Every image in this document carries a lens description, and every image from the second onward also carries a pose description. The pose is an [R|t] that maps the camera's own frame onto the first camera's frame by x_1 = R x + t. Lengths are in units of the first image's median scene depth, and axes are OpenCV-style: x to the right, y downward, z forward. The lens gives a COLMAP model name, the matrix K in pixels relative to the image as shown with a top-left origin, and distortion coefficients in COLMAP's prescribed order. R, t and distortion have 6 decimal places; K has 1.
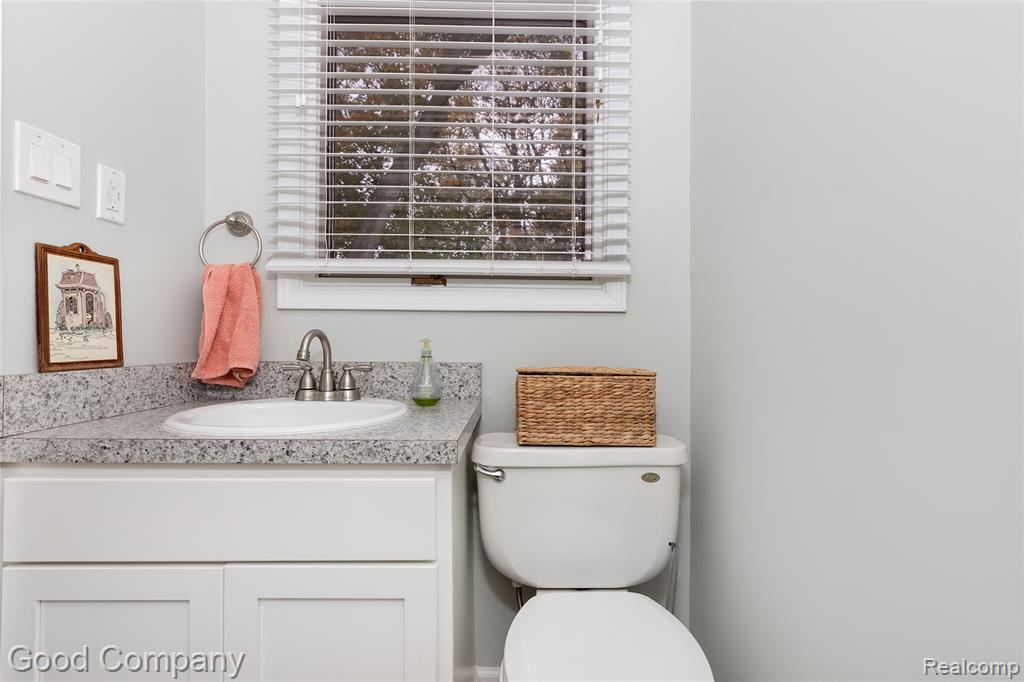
lens RADIAL K [[473.3, 0, 512.2], [0, 473.3, 343.3], [0, 0, 1]] dist [-0.003302, -0.000303]
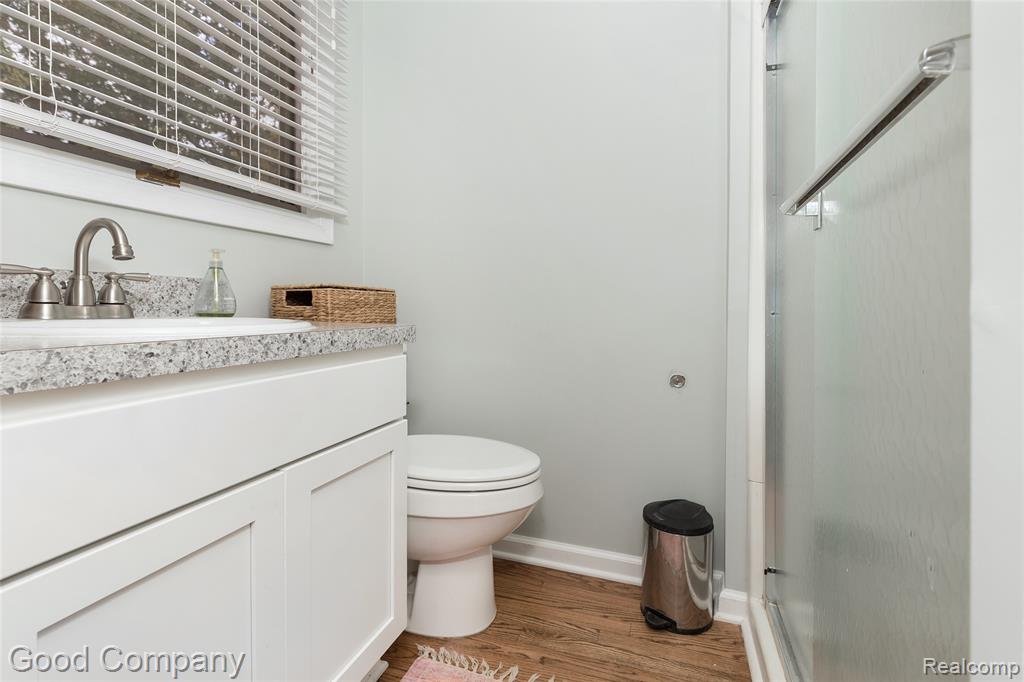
lens RADIAL K [[473.3, 0, 489.0], [0, 473.3, 309.3], [0, 0, 1]] dist [-0.003302, -0.000303]
pose [[0.381874, -0.006870, 0.924189, -1.308322], [-0.018903, 0.999705, 0.015242, 0.134654], [-0.924021, -0.023291, 0.381632, 0.281572]]
